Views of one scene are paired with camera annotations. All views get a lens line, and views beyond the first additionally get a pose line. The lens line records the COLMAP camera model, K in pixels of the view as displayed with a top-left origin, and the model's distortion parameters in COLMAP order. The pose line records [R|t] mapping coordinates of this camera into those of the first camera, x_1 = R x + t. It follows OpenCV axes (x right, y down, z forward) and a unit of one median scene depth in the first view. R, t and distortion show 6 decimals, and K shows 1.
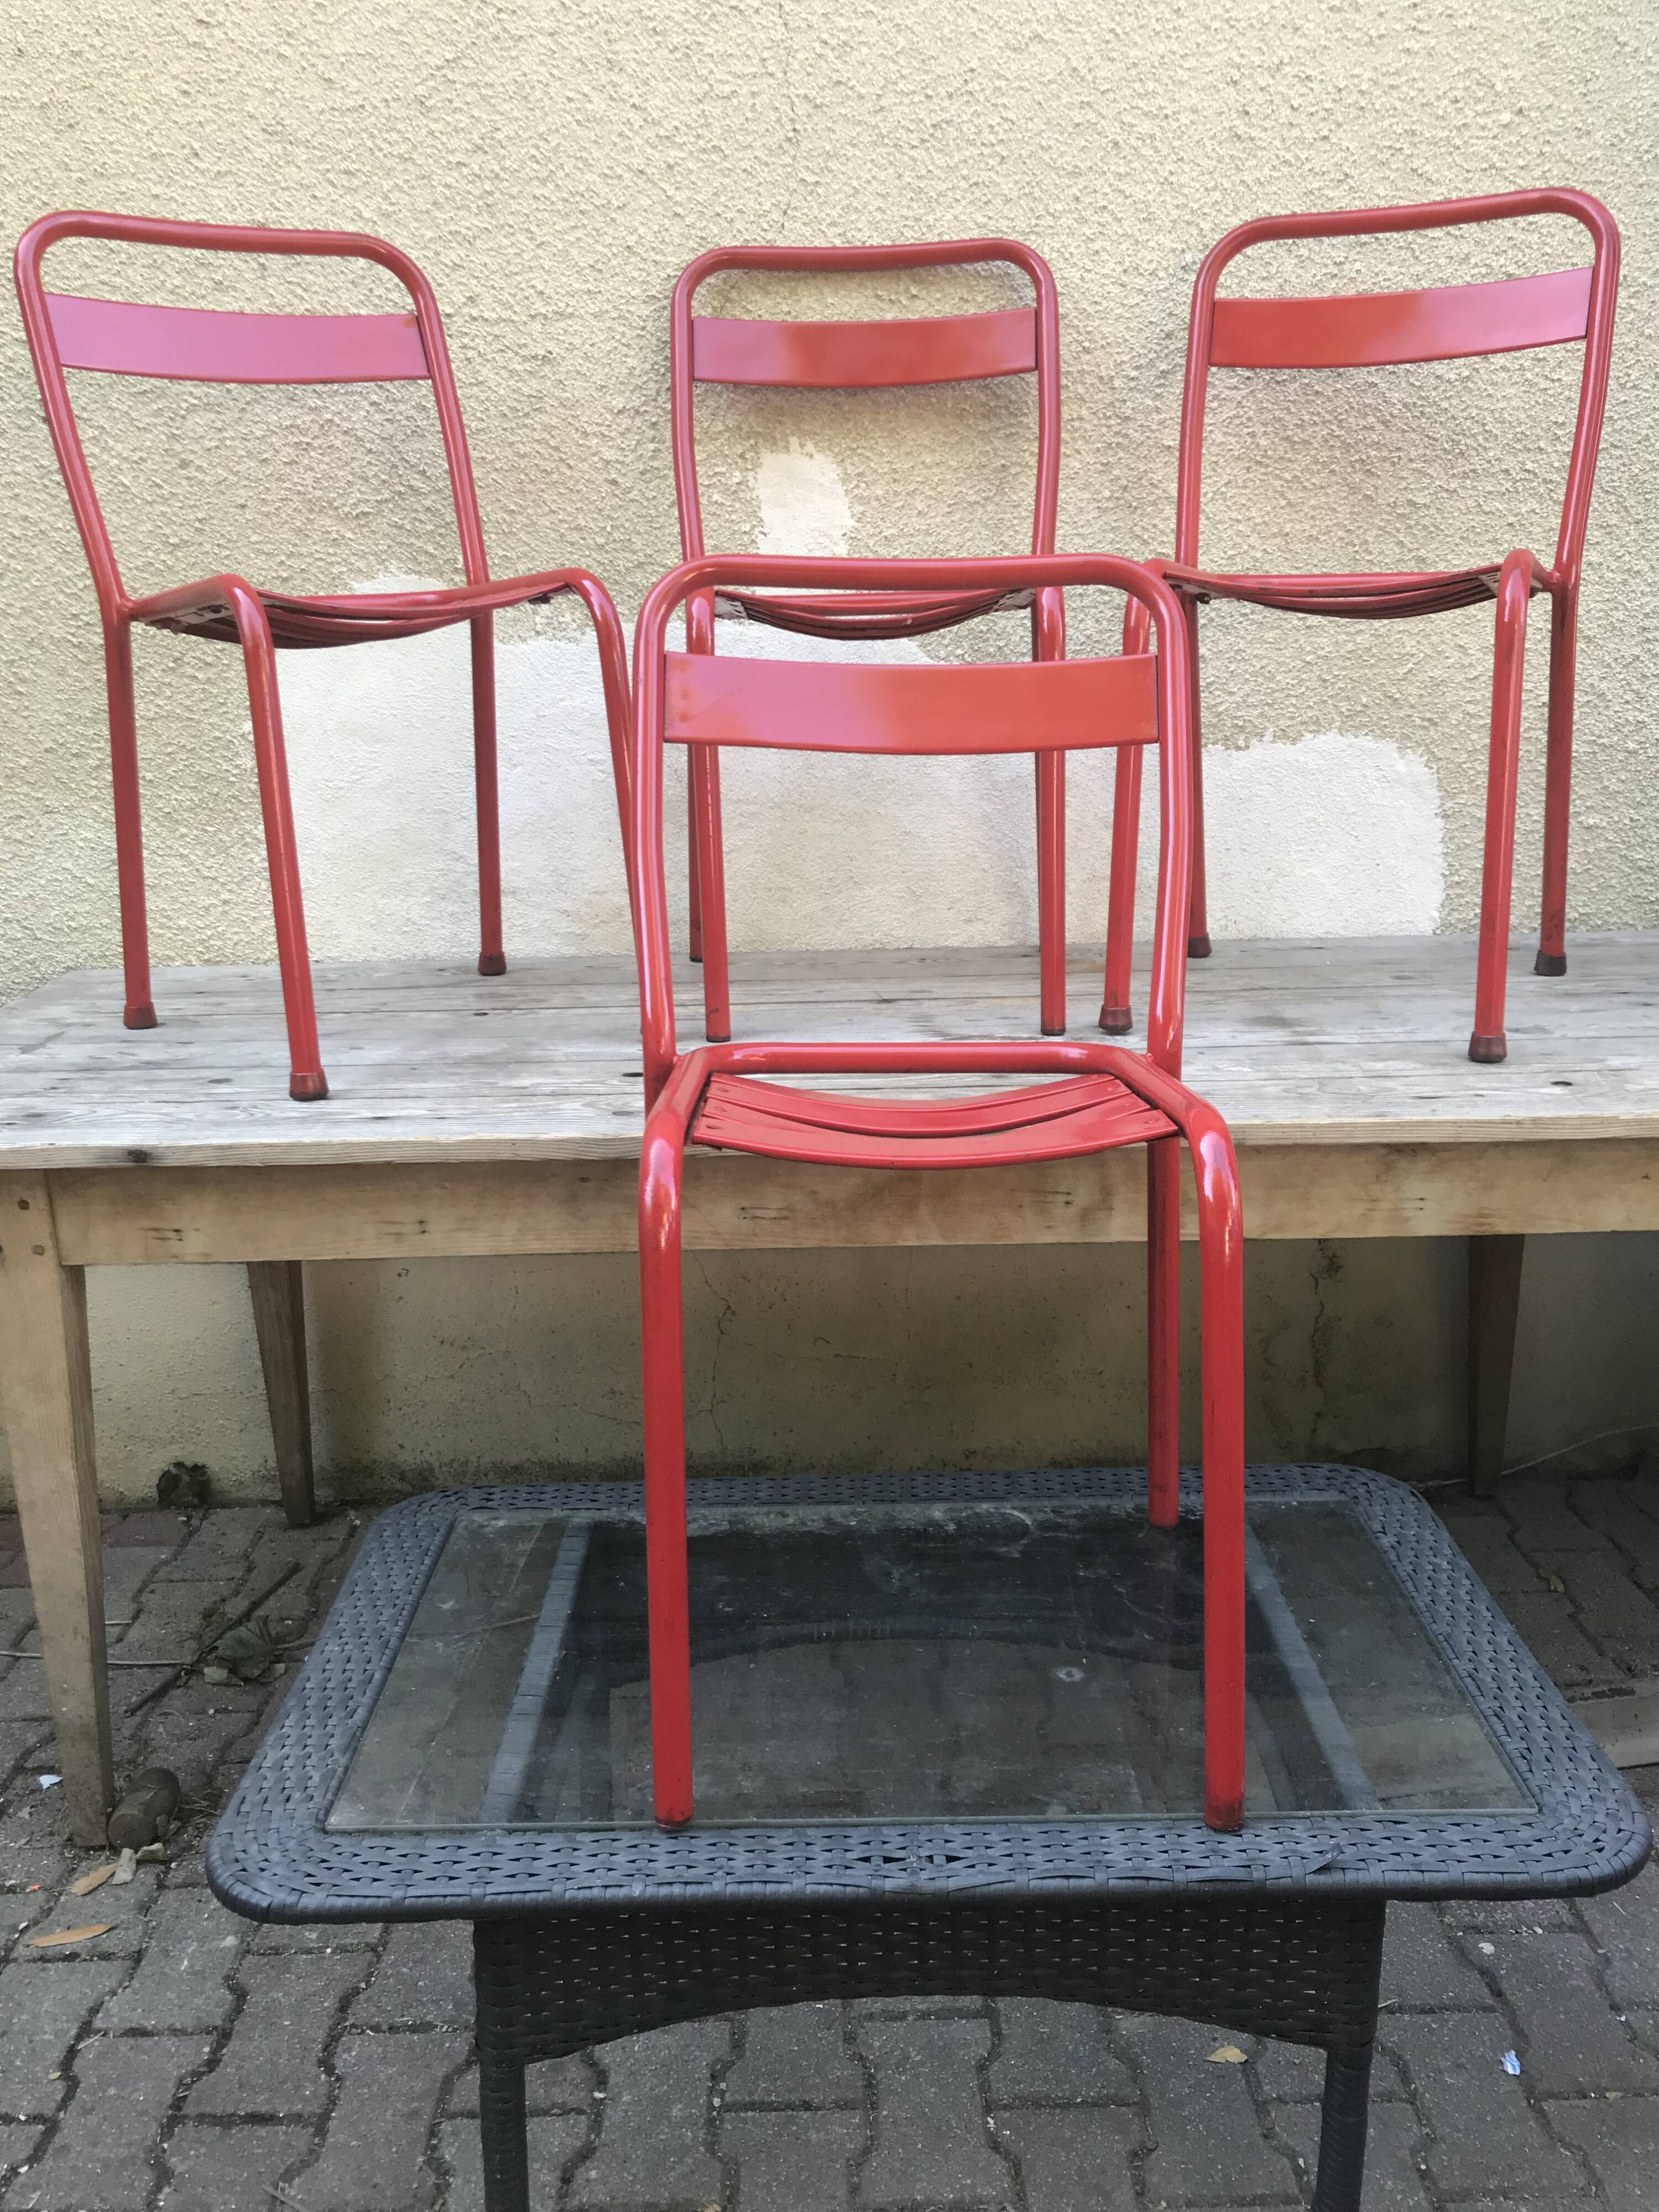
lens RADIAL K [[1960.4, 0, 825.6], [0, 1960.4, 1262.6], [0, 0, 1]] dist [0.003128, 0.008294]
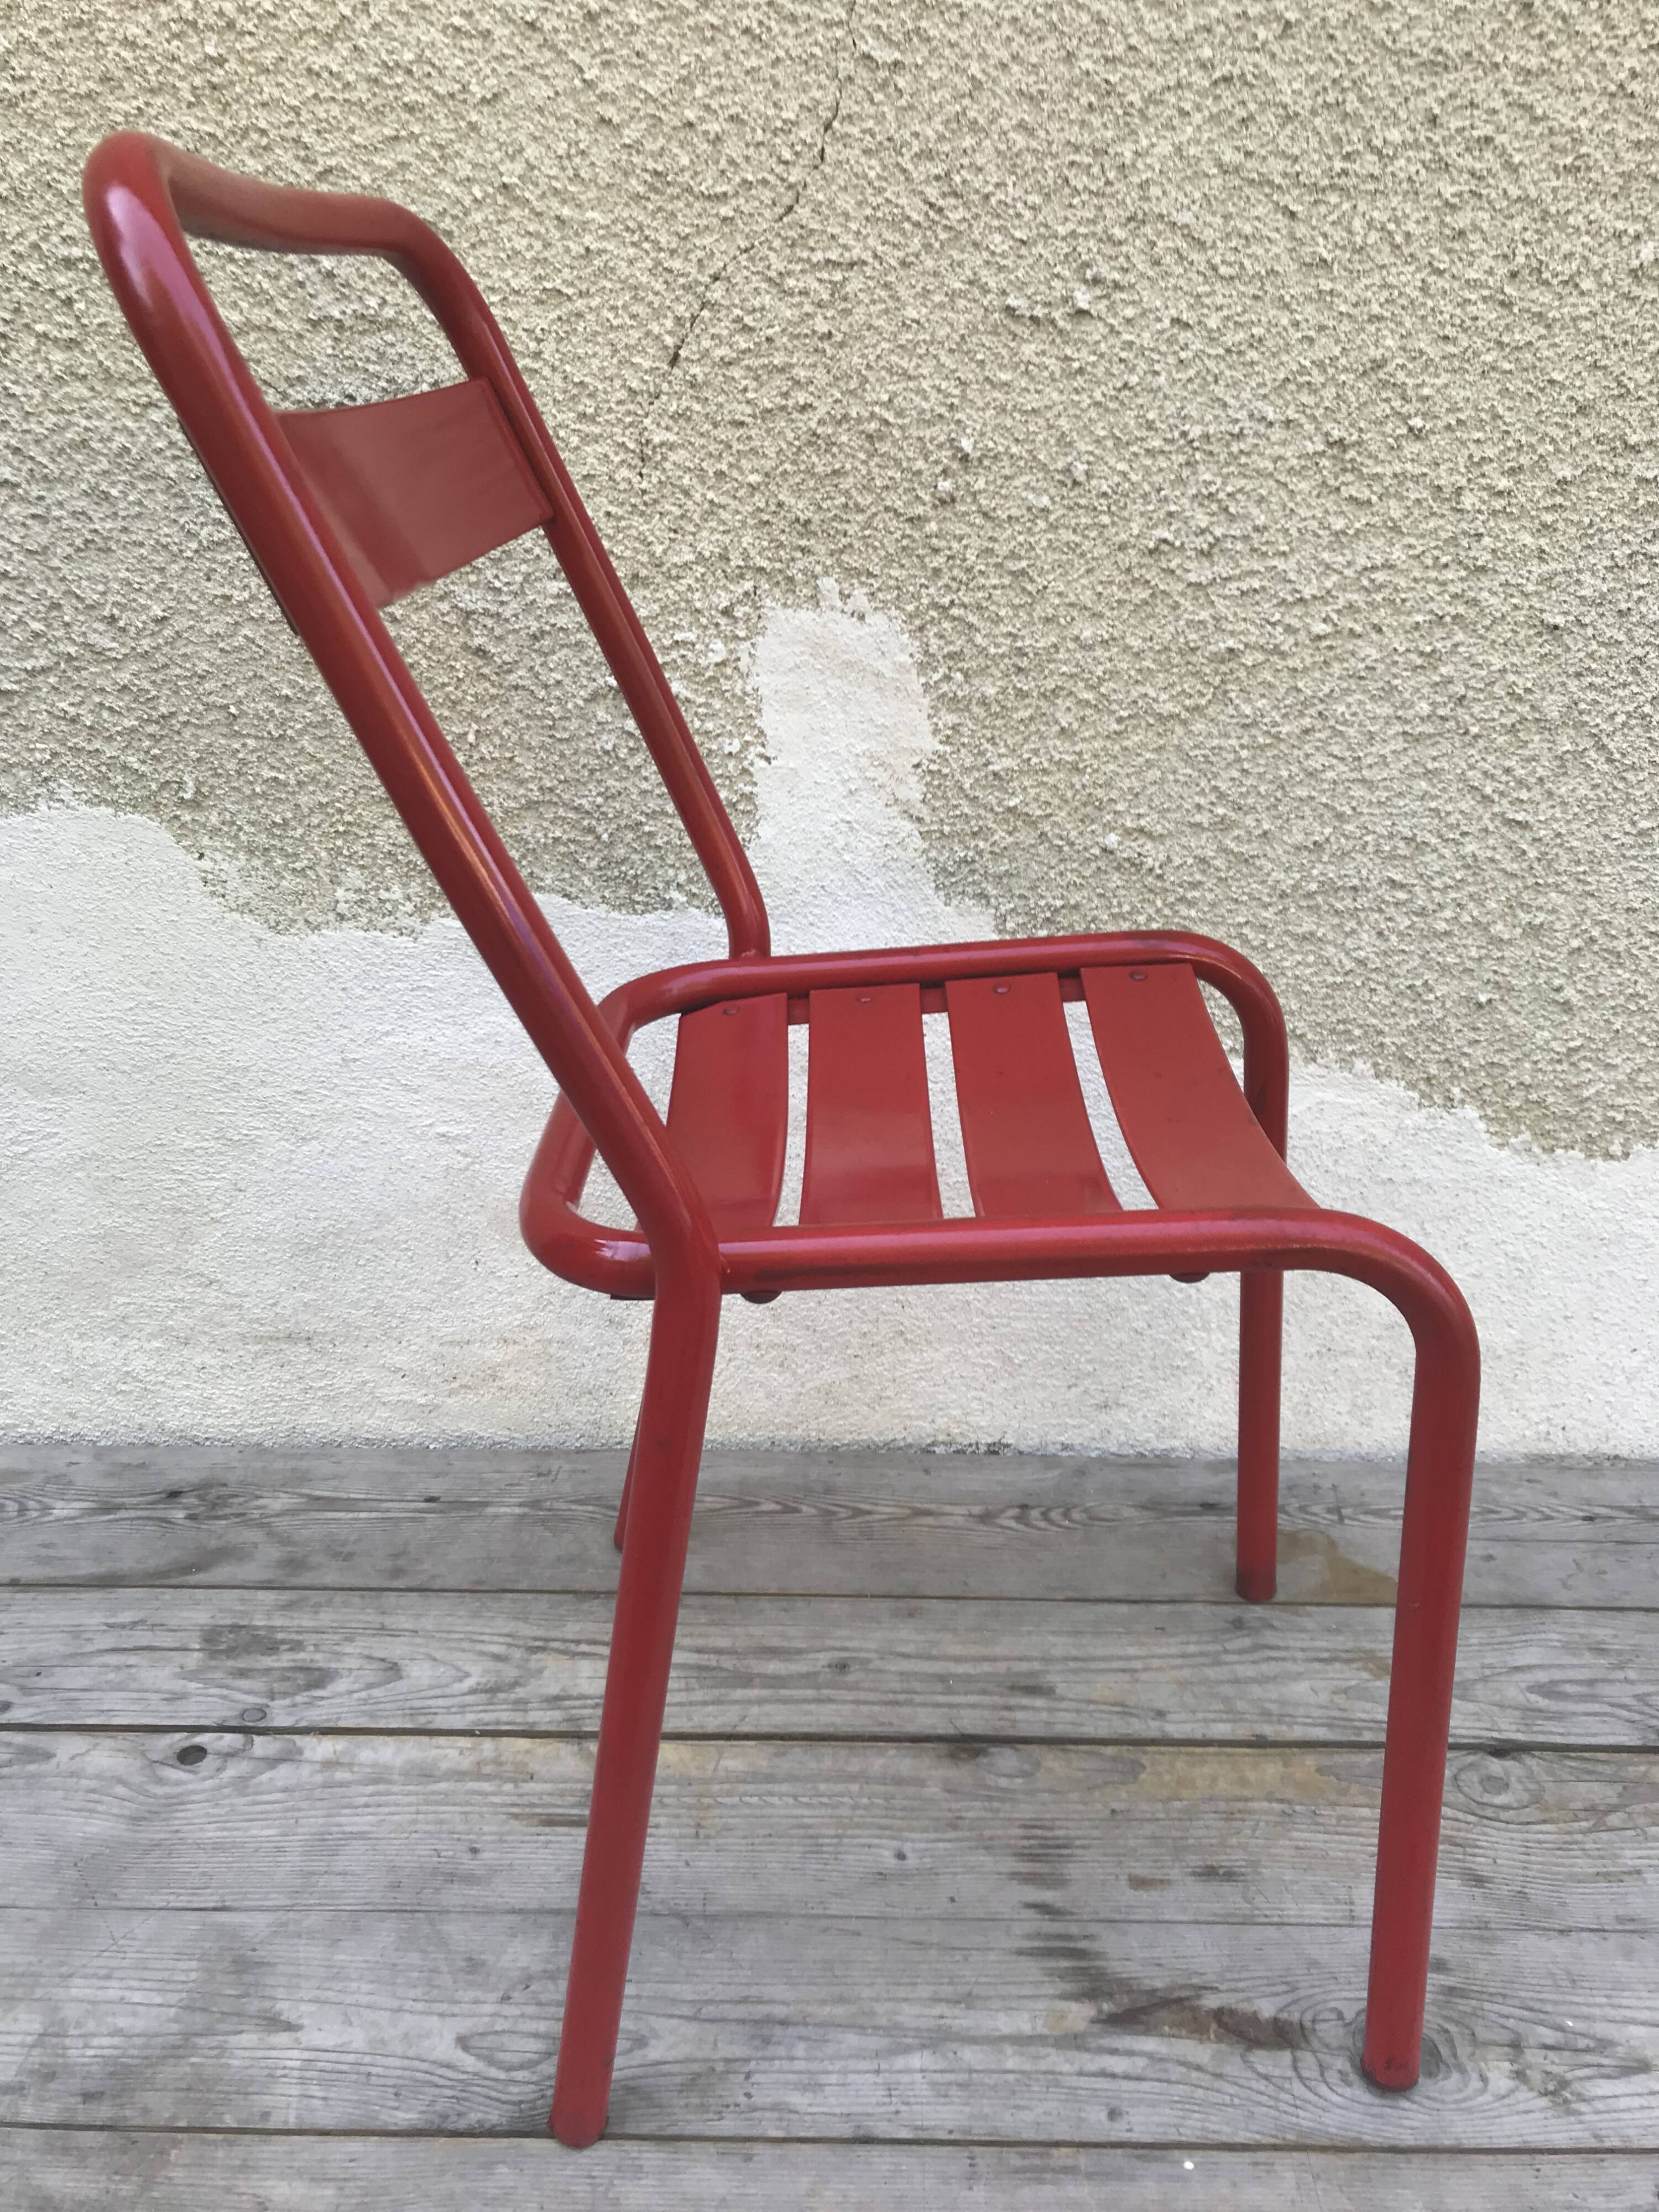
lens RADIAL K [[1835.5, 0, 820.4], [0, 1835.5, 1097.2], [0, 0, 1]] dist [0.009631, 0.003105]
pose [[0.999352, 0.035888, 0.002814, -0.015373], [-0.035858, 0.985515, 0.165754, -0.372695], [0.003175, -0.165748, 0.986163, 0.509280]]
